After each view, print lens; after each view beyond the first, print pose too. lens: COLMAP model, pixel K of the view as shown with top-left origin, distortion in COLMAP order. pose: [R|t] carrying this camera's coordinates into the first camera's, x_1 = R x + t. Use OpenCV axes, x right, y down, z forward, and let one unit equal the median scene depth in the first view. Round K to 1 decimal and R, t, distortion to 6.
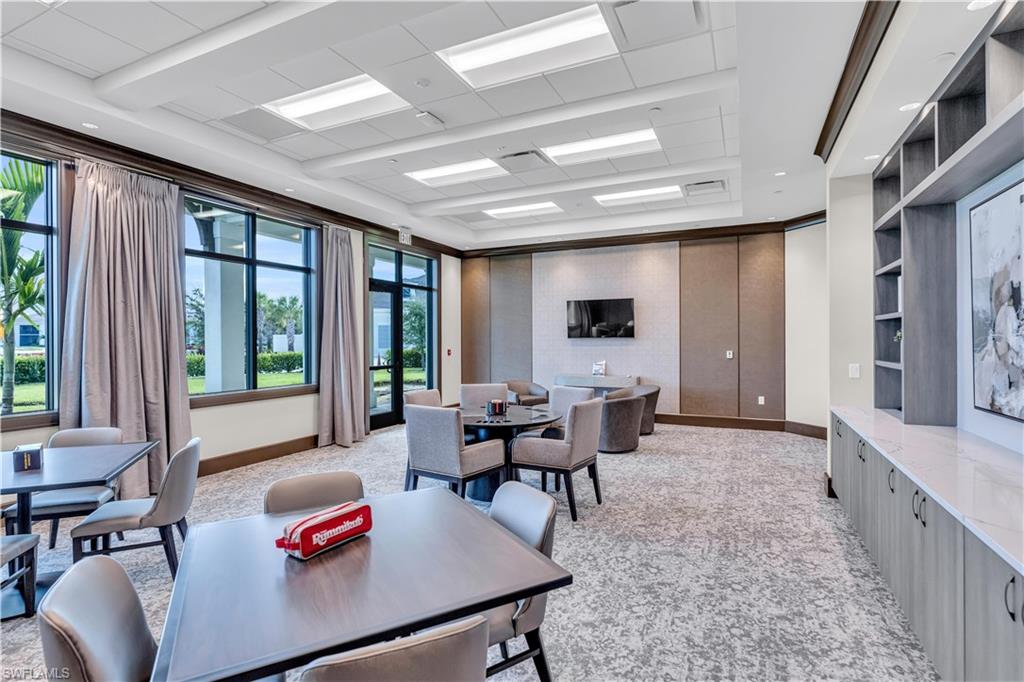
lens RADIAL K [[480.9, 0, 512.0], [0, 480.9, 341.0], [0, 0, 1]] dist [-0.000807, 0.000123]
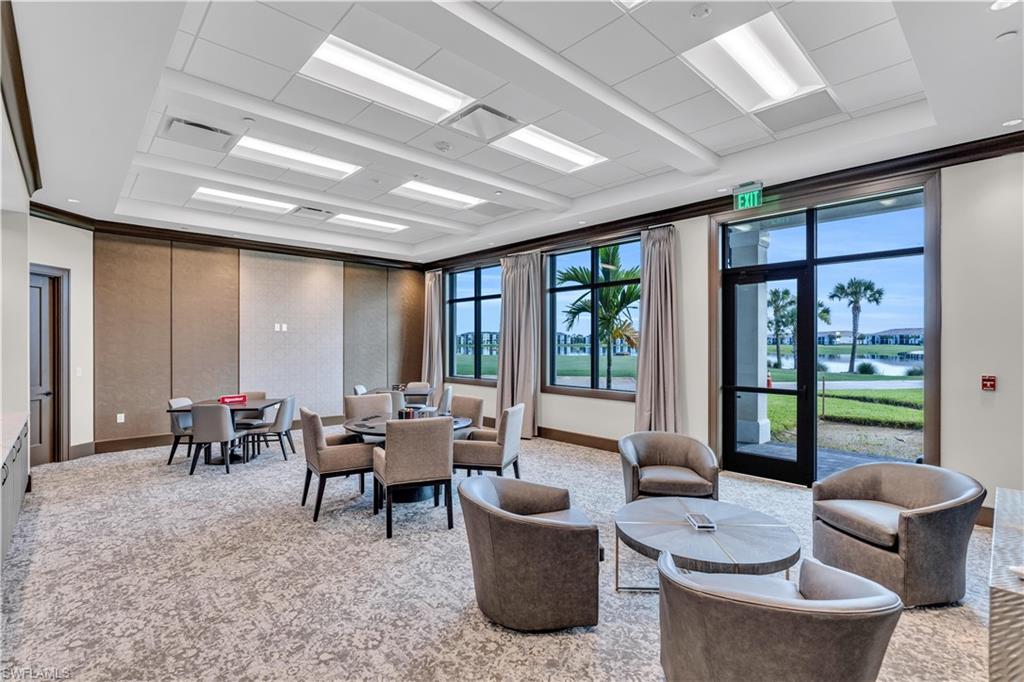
lens RADIAL K [[480.9, 0, 512.0], [0, 480.9, 341.0], [0, 0, 1]] dist [-0.000807, 0.000123]
pose [[-0.361449, 0.010930, -0.932328, 1.049803], [0.006262, 0.999937, 0.009295, -0.032933], [0.932371, -0.002479, -0.361495, 1.925380]]
